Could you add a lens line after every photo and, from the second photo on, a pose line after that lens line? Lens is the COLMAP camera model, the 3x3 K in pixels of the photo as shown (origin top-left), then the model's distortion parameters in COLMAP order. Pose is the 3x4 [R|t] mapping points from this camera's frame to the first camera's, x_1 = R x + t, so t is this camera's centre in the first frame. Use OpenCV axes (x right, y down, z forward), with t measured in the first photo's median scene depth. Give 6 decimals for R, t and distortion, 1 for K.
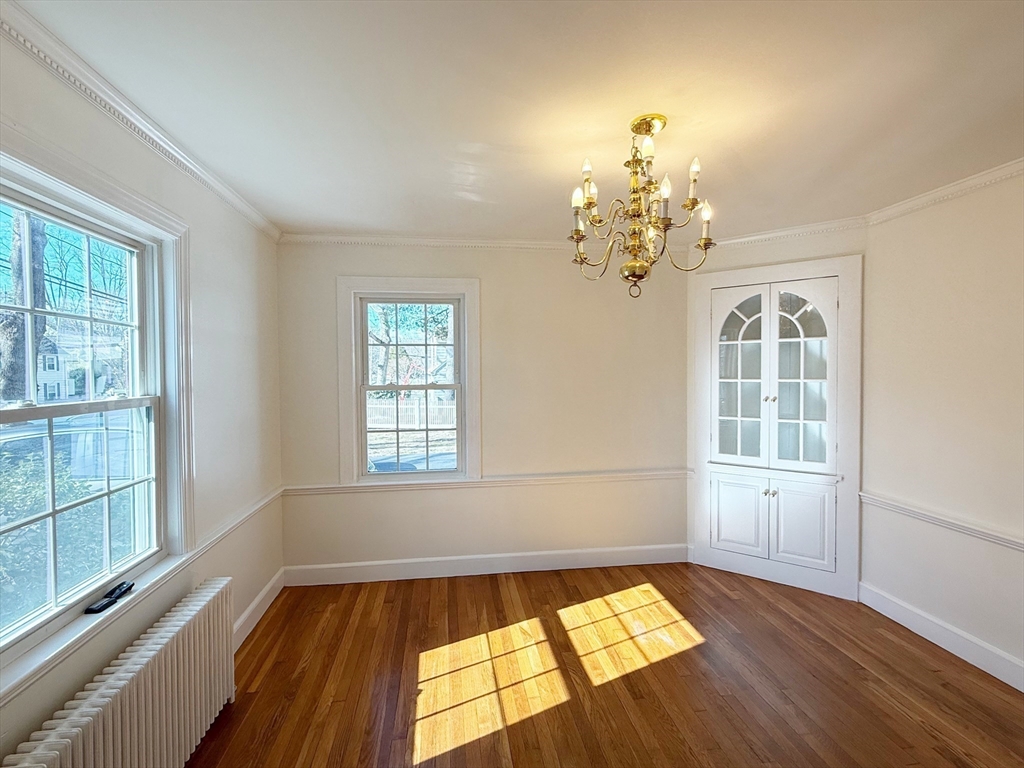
lens RADIAL K [[482.9, 0, 508.0], [0, 482.9, 382.8], [0, 0, 1]] dist [-0.009768, 0.000452]
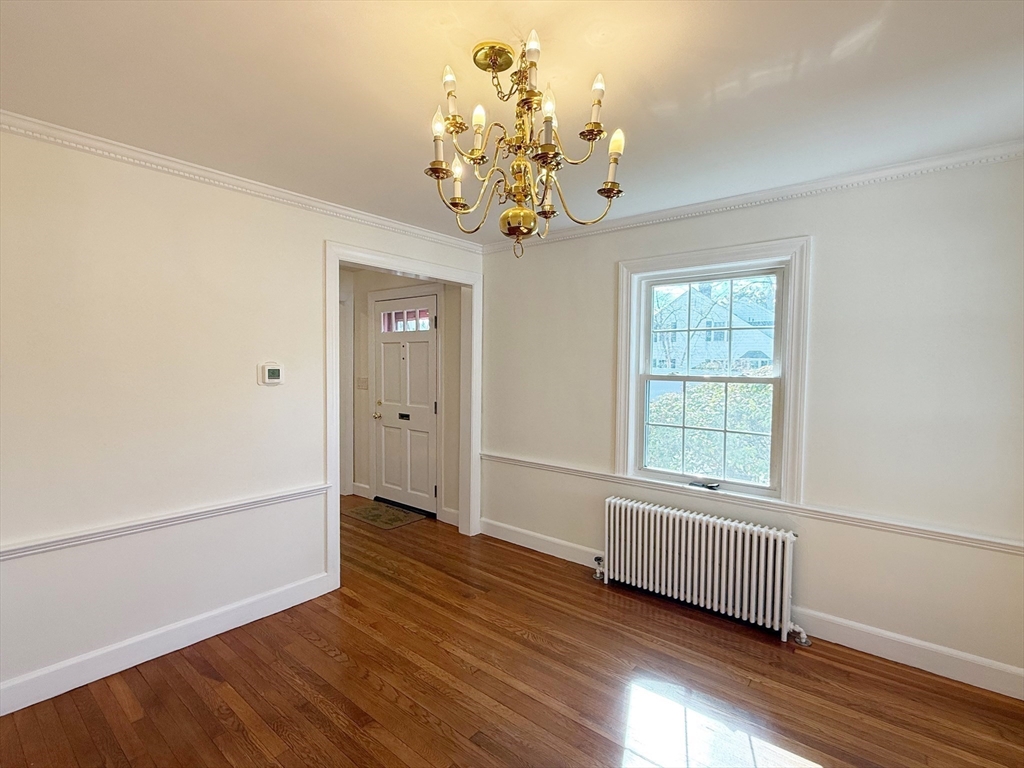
lens RADIAL K [[482.9, 0, 511.7], [0, 482.9, 383.6], [0, 0, 1]] dist [-0.009768, 0.000452]
pose [[-0.727060, 0.028268, -0.685991, 0.634271], [-0.025651, 0.997336, 0.068284, -0.024061], [0.686094, 0.067243, -0.724399, 1.228182]]
